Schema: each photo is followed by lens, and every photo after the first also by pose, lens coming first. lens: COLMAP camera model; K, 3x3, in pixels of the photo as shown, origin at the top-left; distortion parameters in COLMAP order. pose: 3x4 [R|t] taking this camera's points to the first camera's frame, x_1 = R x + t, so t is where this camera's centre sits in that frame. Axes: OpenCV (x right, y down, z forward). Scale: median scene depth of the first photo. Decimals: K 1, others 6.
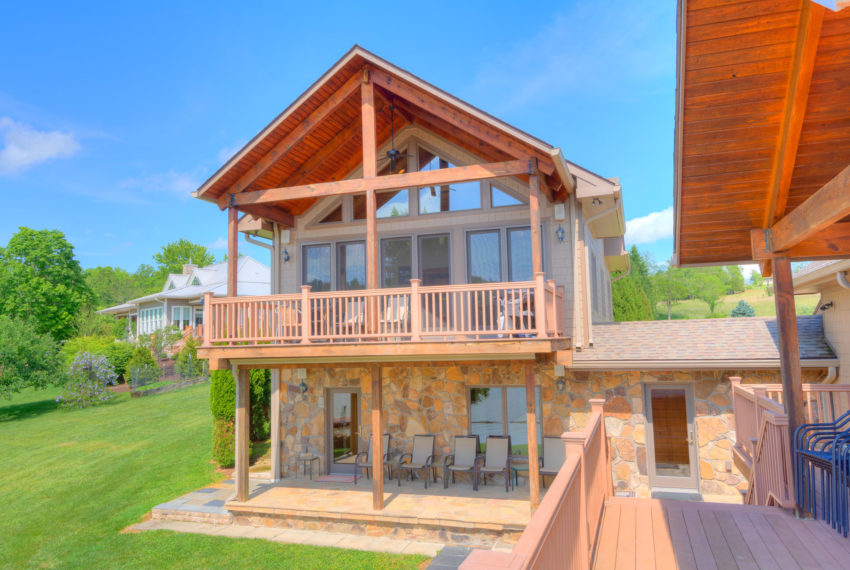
lens RADIAL K [[627.7, 0, 425.0], [0, 627.7, 285.0], [0, 0, 1]] dist [0.000442, 0.000142]
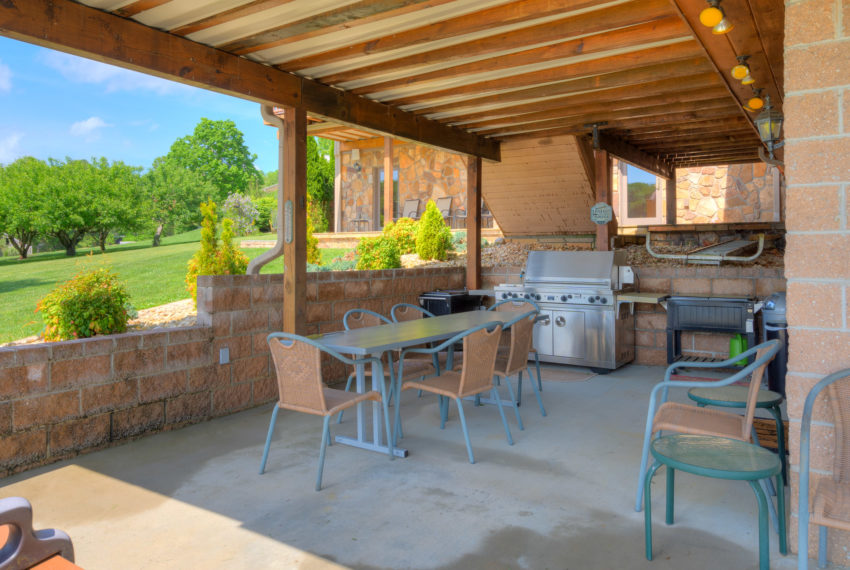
lens RADIAL K [[609.3, 0, 425.0], [0, 609.3, 246.4], [0, 0, 1]] dist [0.000983, 0.000070]
pose [[0.969143, 0.015494, -0.246011, 0.237494], [0.007129, 0.995843, 0.090802, 0.210121], [0.246396, -0.089754, 0.965004, -0.152985]]
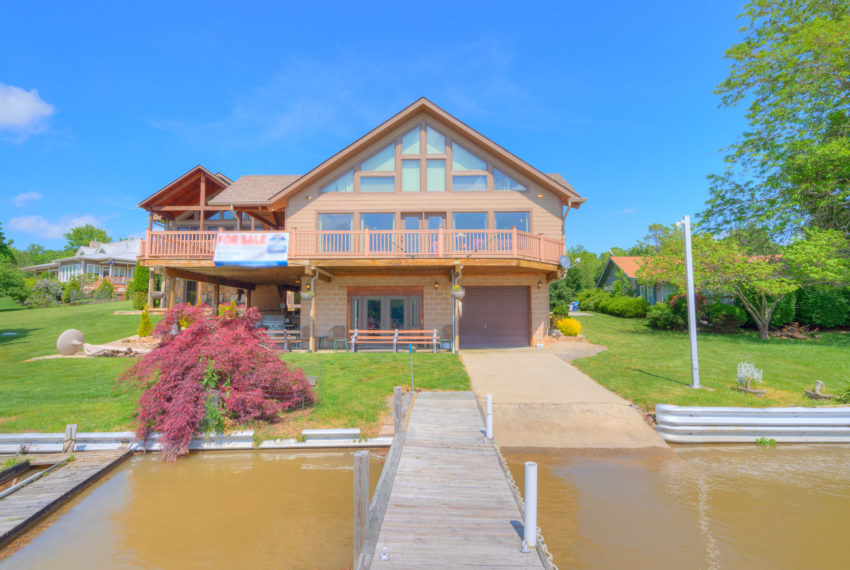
lens RADIAL K [[441.7, 0, 422.7], [0, 441.7, 279.5], [0, 0, 1]] dist [0.003670, 0.001147]
pose [[0.950701, 0.046813, 0.306555, 0.242872], [-0.047331, 0.998863, -0.005748, 0.128061], [-0.306475, -0.009045, 0.951836, -1.180426]]
